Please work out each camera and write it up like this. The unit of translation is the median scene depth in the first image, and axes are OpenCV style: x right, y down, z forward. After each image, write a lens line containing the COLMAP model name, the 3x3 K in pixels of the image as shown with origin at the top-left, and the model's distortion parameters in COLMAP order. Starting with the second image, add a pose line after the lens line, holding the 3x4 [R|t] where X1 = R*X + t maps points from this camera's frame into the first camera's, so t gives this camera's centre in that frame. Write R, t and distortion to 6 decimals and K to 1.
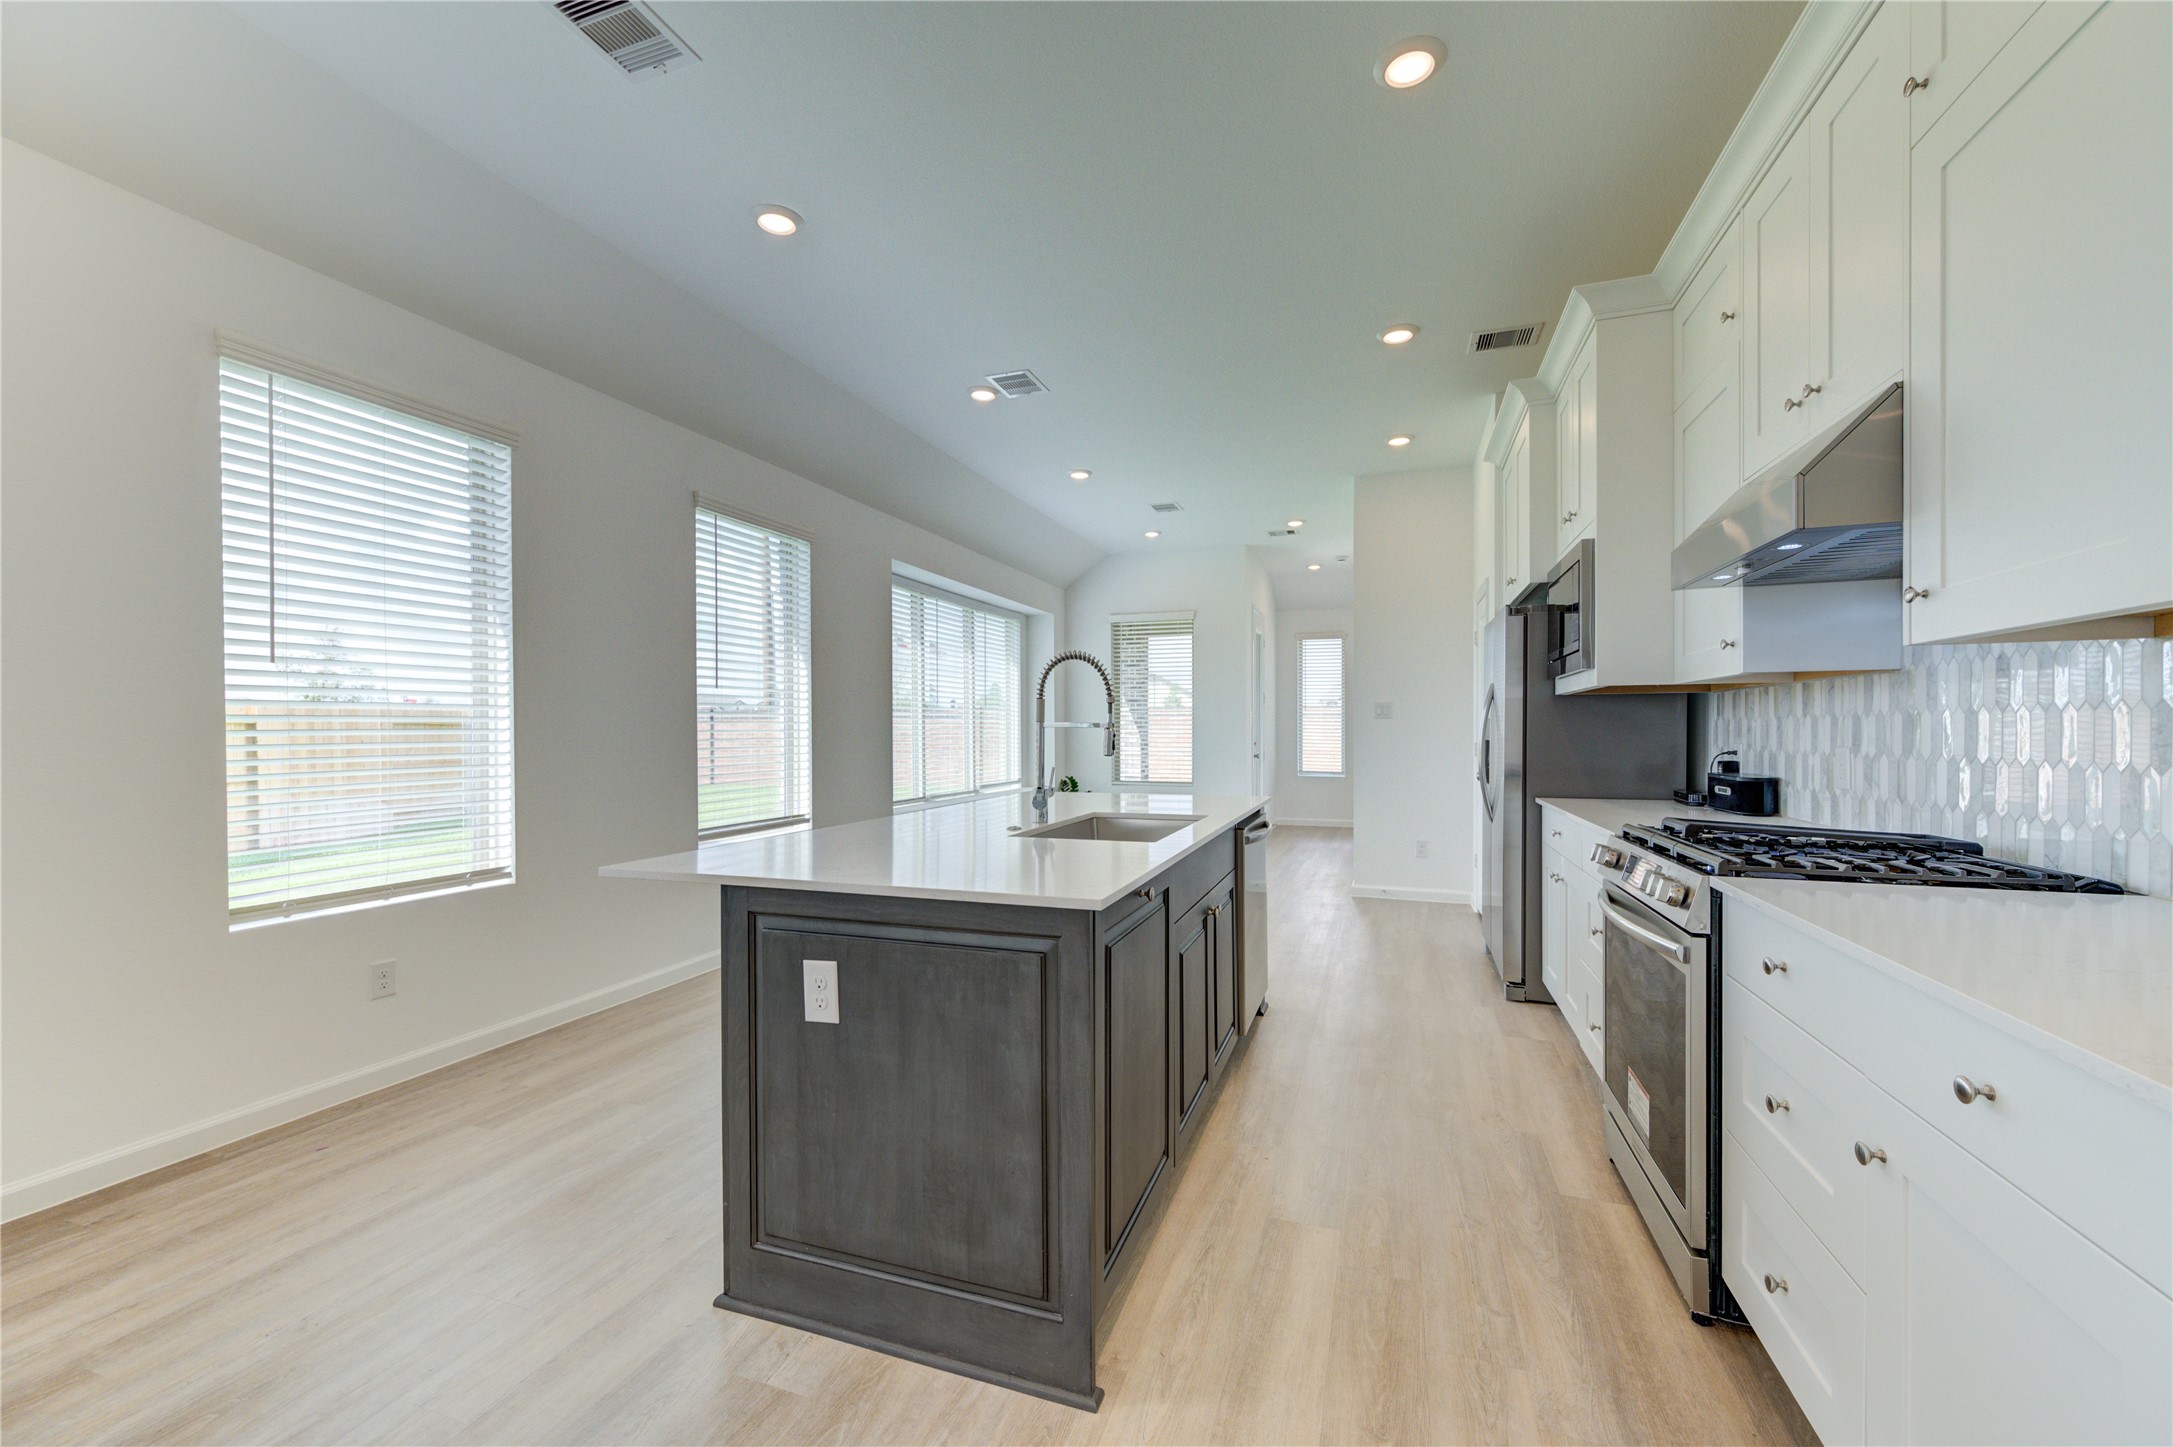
lens RADIAL K [[844.4, 0, 1087.0], [0, 844.4, 739.1], [0, 0, 1]] dist [0.003075, -0.000143]
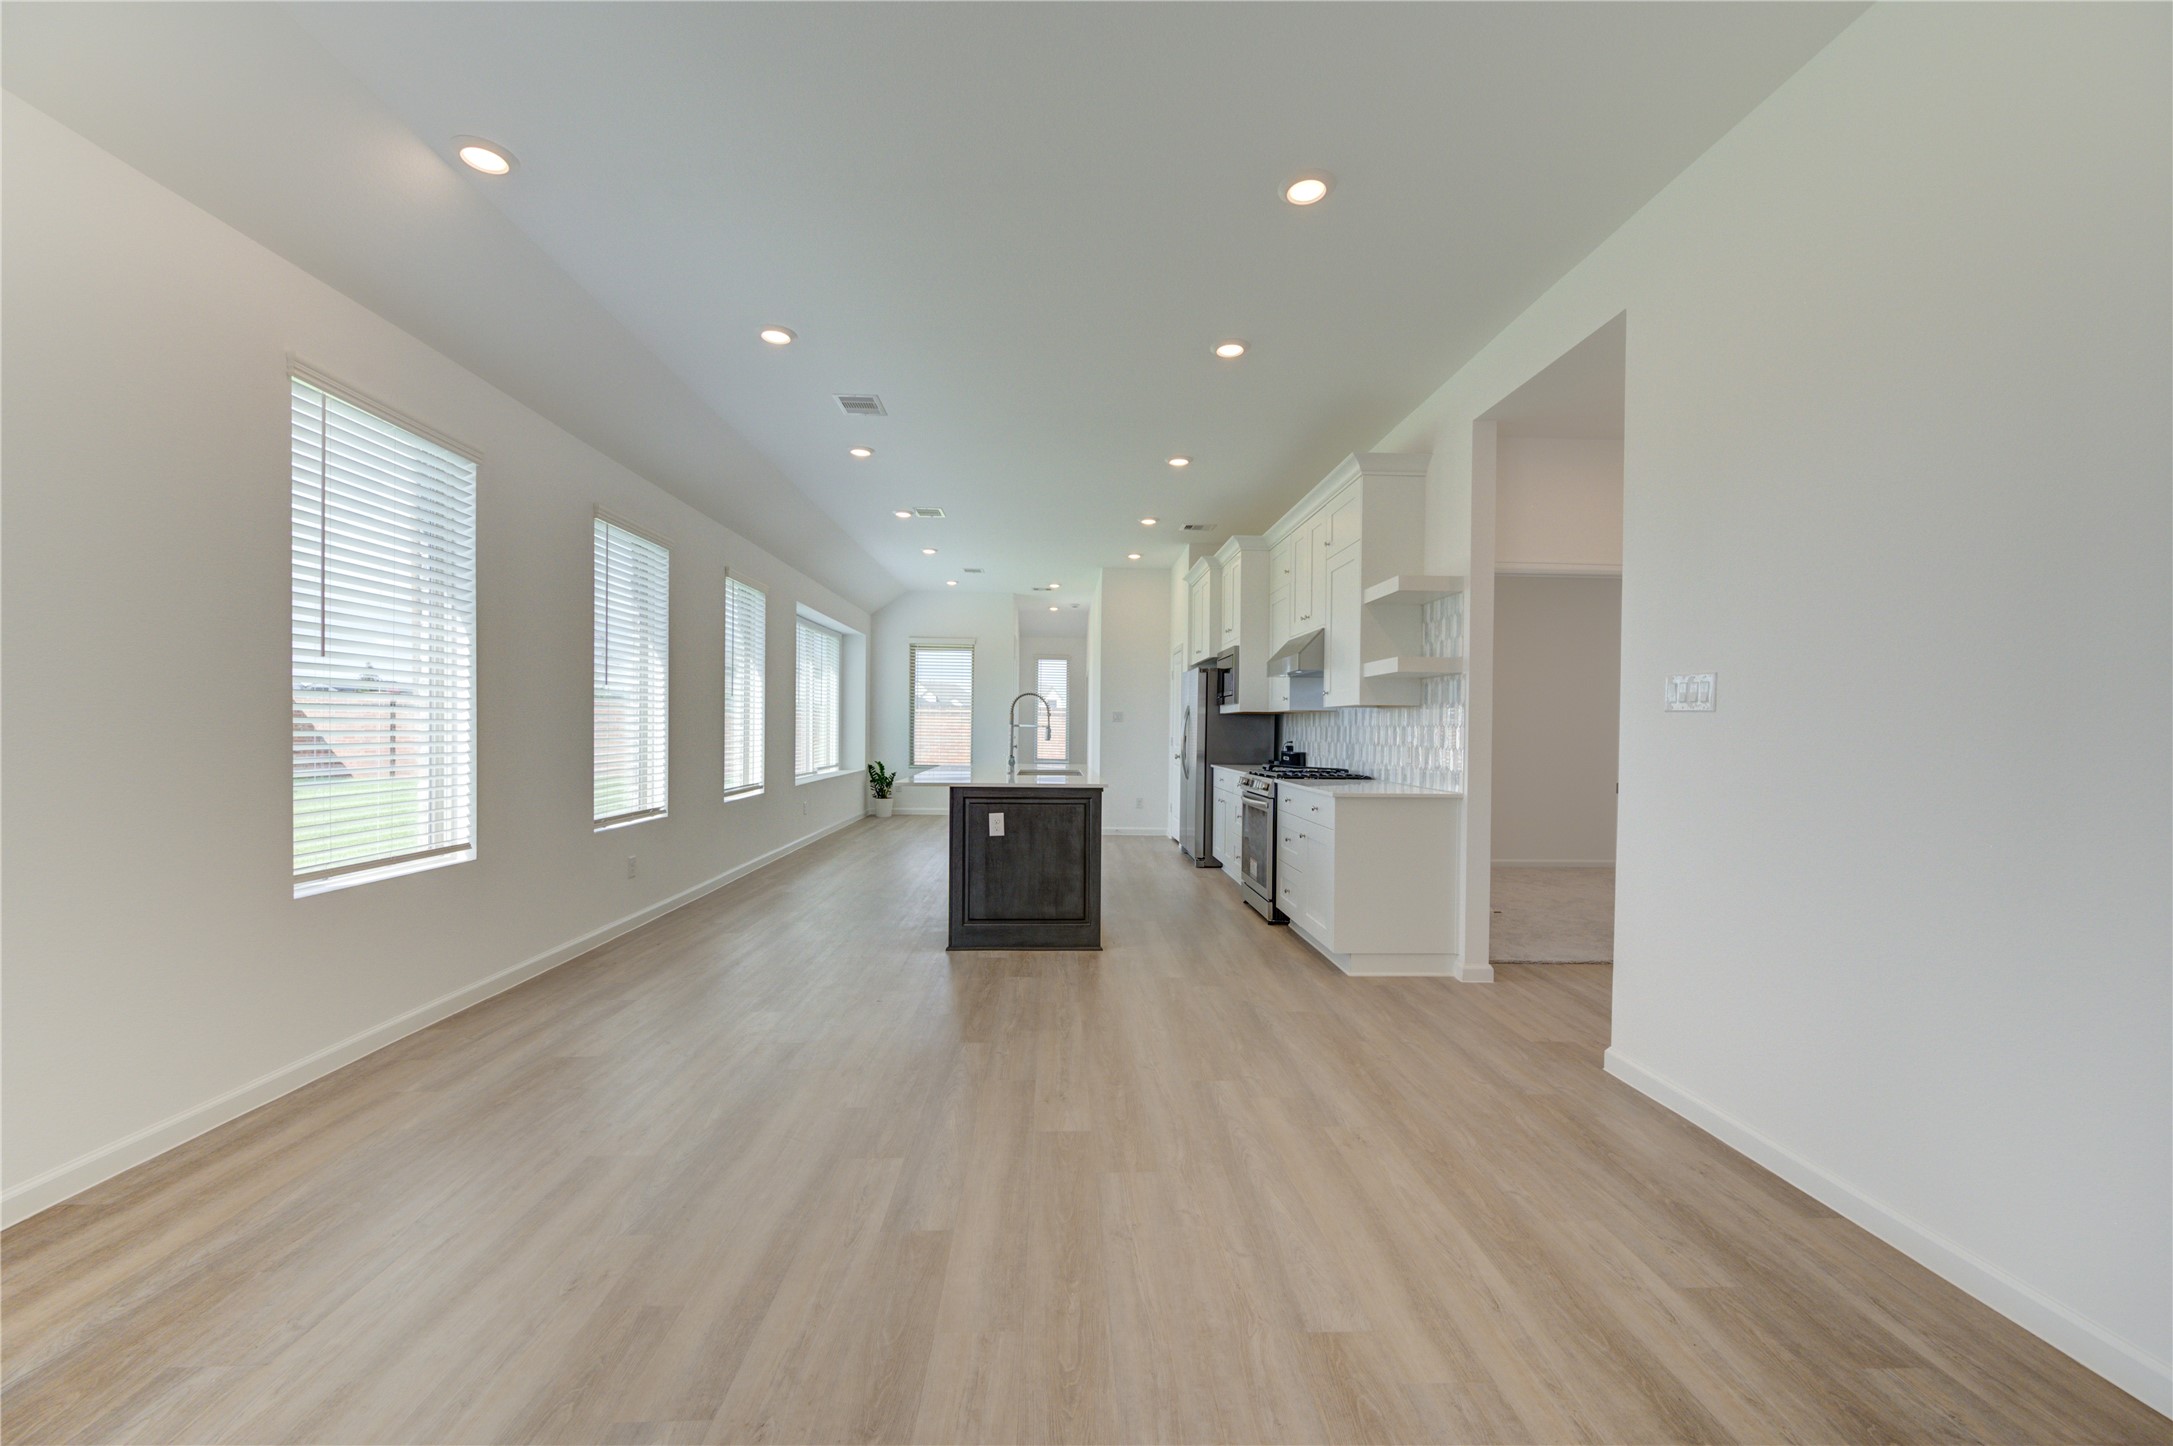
lens RADIAL K [[844.4, 0, 1087.0], [0, 844.4, 738.6], [0, 0, 1]] dist [0.003075, -0.000143]
pose [[0.927479, 0.009112, 0.373764, -0.731455], [-0.010724, 0.999940, 0.002233, 0.009898], [-0.373721, -0.006080, 0.927521, -1.115510]]
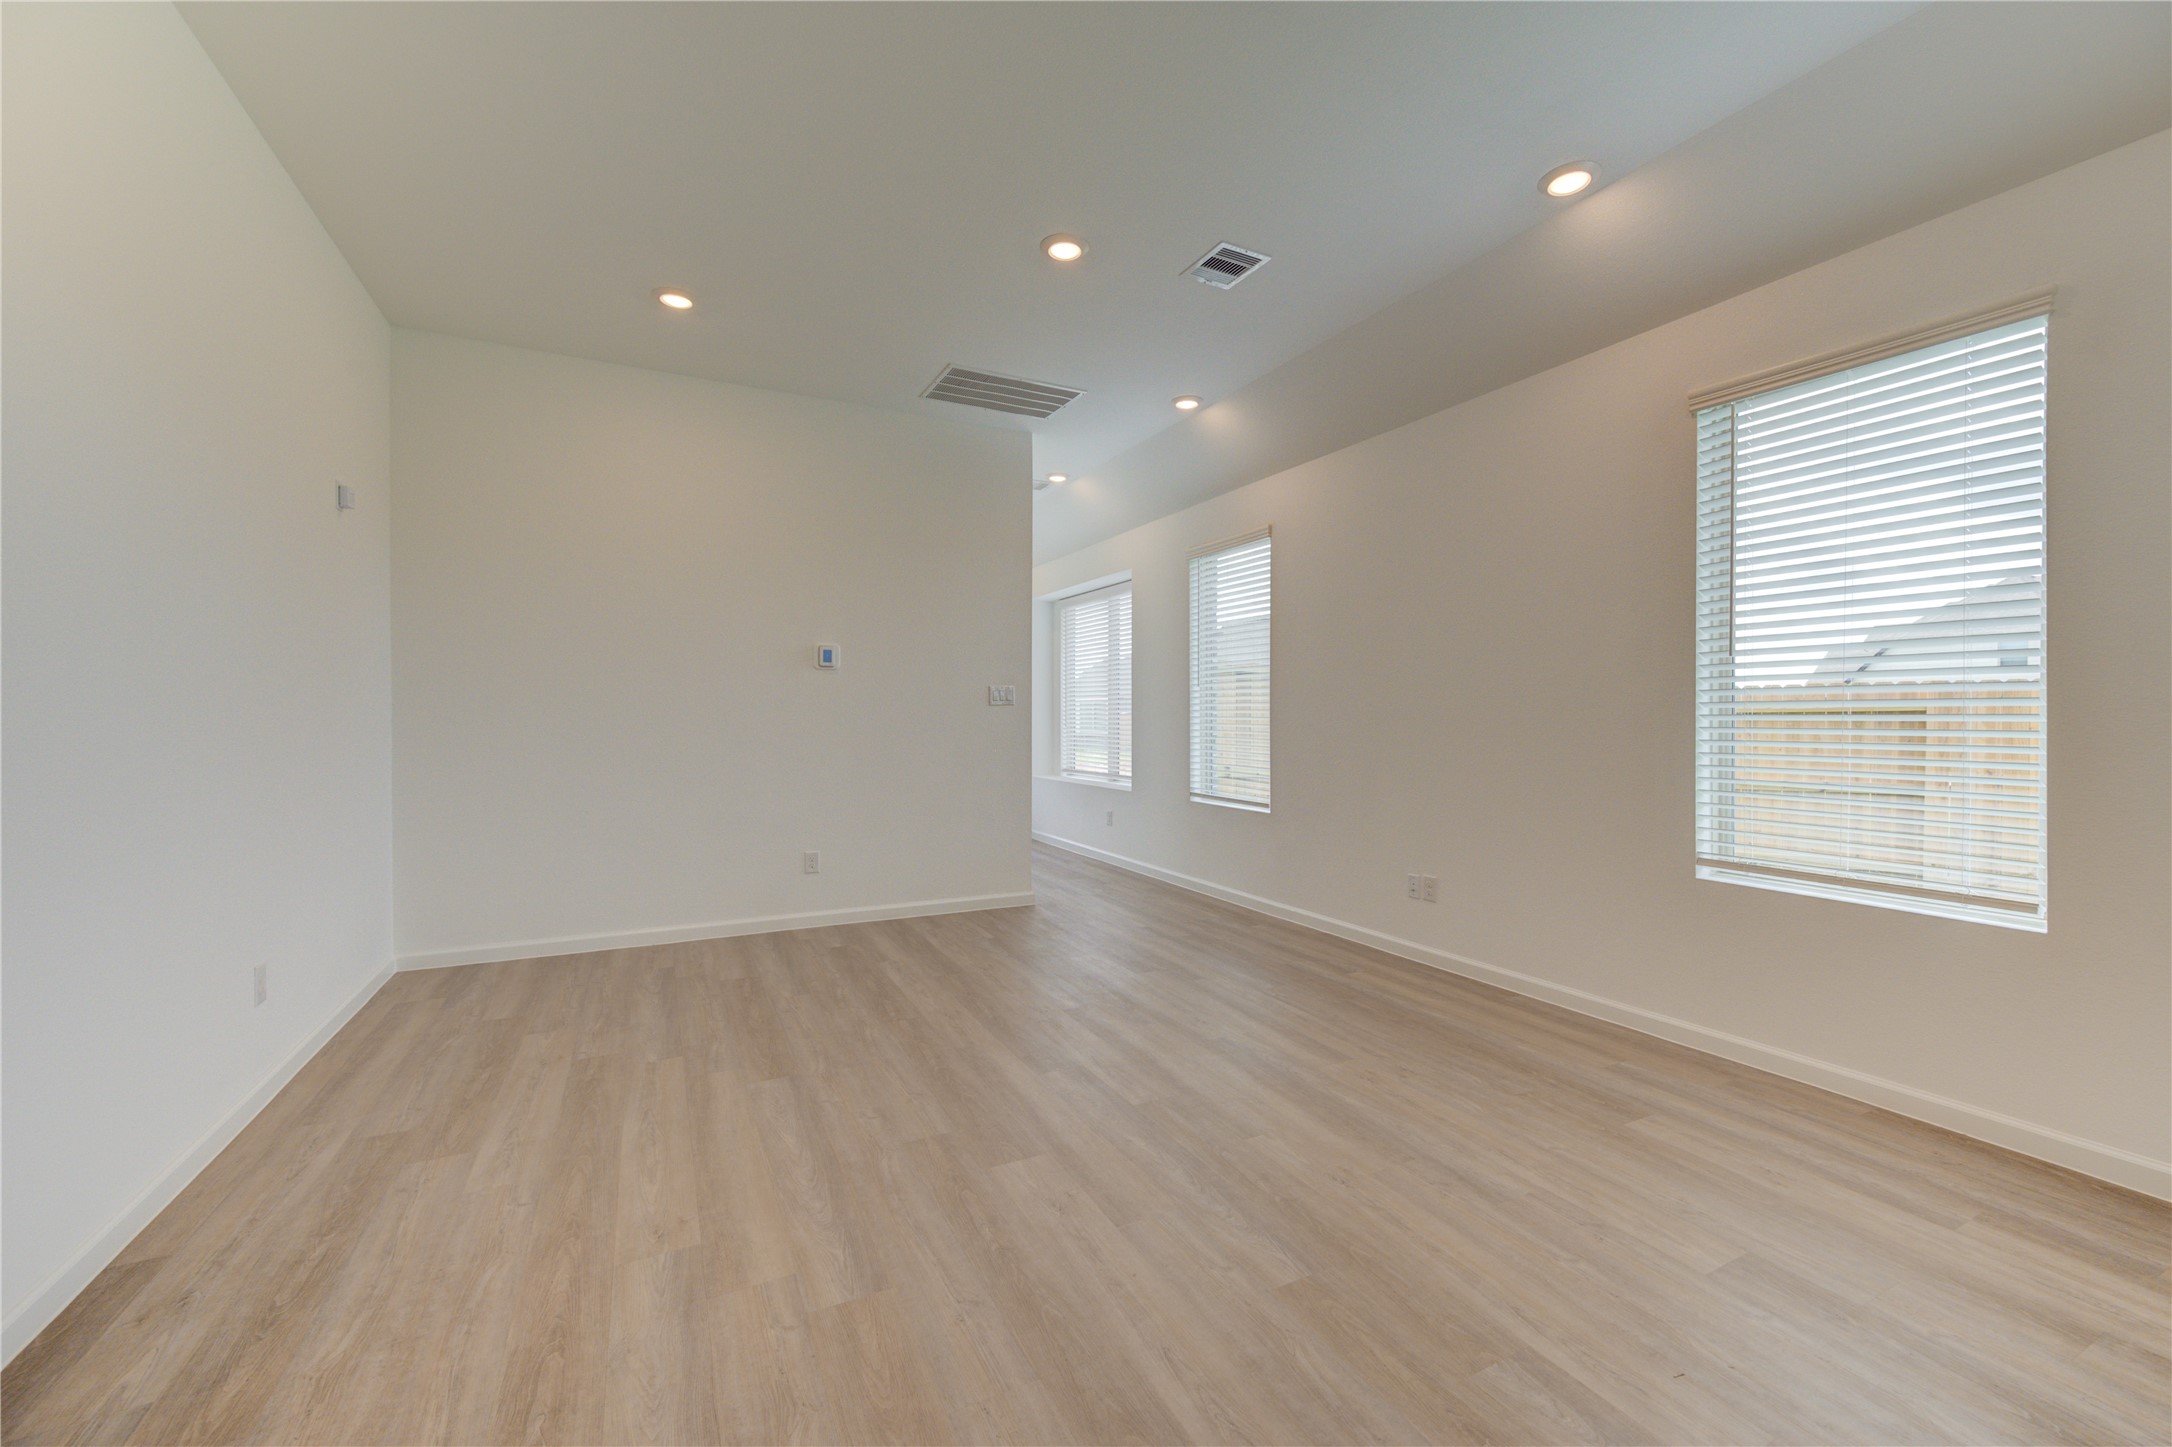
lens RADIAL K [[874.7, 0, 1086.0], [0, 874.7, 723.5], [0, 0, 1]] dist [-0.001719, -0.000286]
pose [[-0.688453, 0.008396, -0.725232, 0.270330], [-0.005240, 0.999849, 0.016549, -0.008270], [0.725262, 0.015194, -0.688306, 0.547446]]
